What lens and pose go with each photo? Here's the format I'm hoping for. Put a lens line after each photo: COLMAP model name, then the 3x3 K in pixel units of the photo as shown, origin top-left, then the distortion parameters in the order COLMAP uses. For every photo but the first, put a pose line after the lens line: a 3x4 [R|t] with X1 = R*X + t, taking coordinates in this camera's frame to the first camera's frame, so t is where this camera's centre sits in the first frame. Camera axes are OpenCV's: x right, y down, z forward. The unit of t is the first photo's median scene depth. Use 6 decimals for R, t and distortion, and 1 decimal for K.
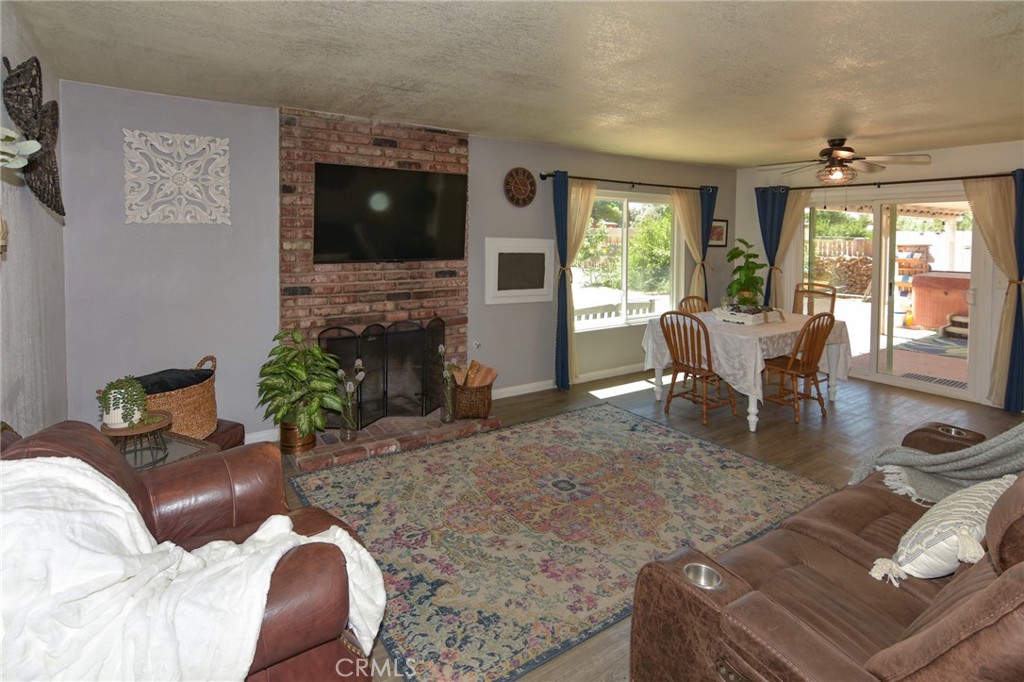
lens RADIAL K [[530.8, 0, 511.4], [0, 530.8, 260.5], [0, 0, 1]] dist [-0.001366, 0.000142]
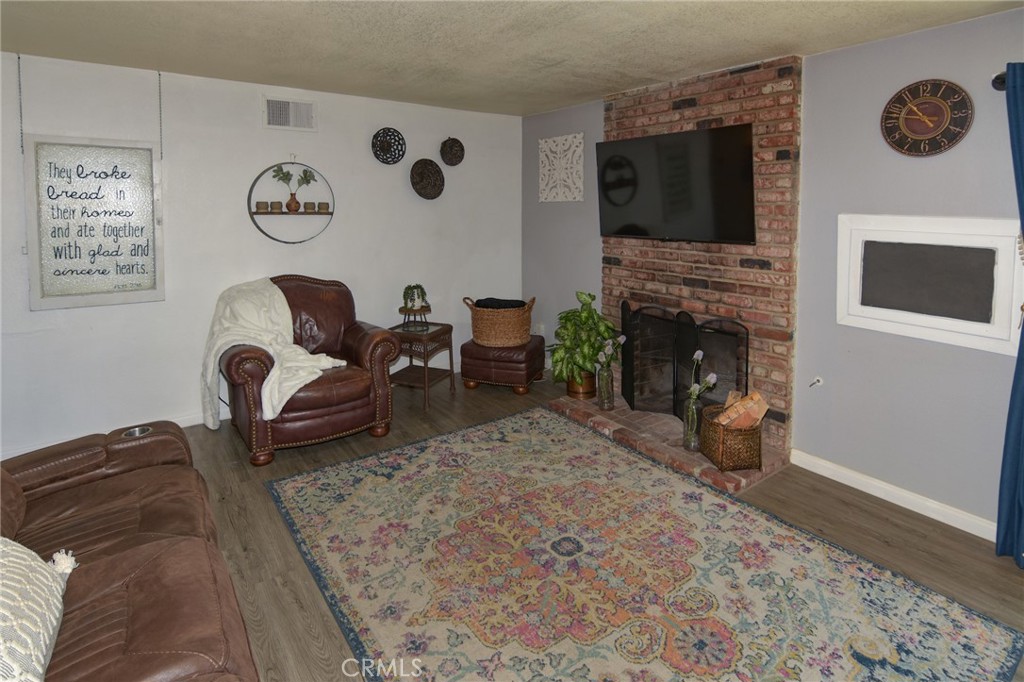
lens RADIAL K [[550.6, 0, 510.6], [0, 550.6, 246.2], [0, 0, 1]] dist [-0.004385, 0.000233]
pose [[0.012102, 0.062855, -0.997949, 0.712193], [-0.052552, 0.996683, 0.062138, -0.031921], [0.998545, 0.051692, 0.015365, 0.755160]]
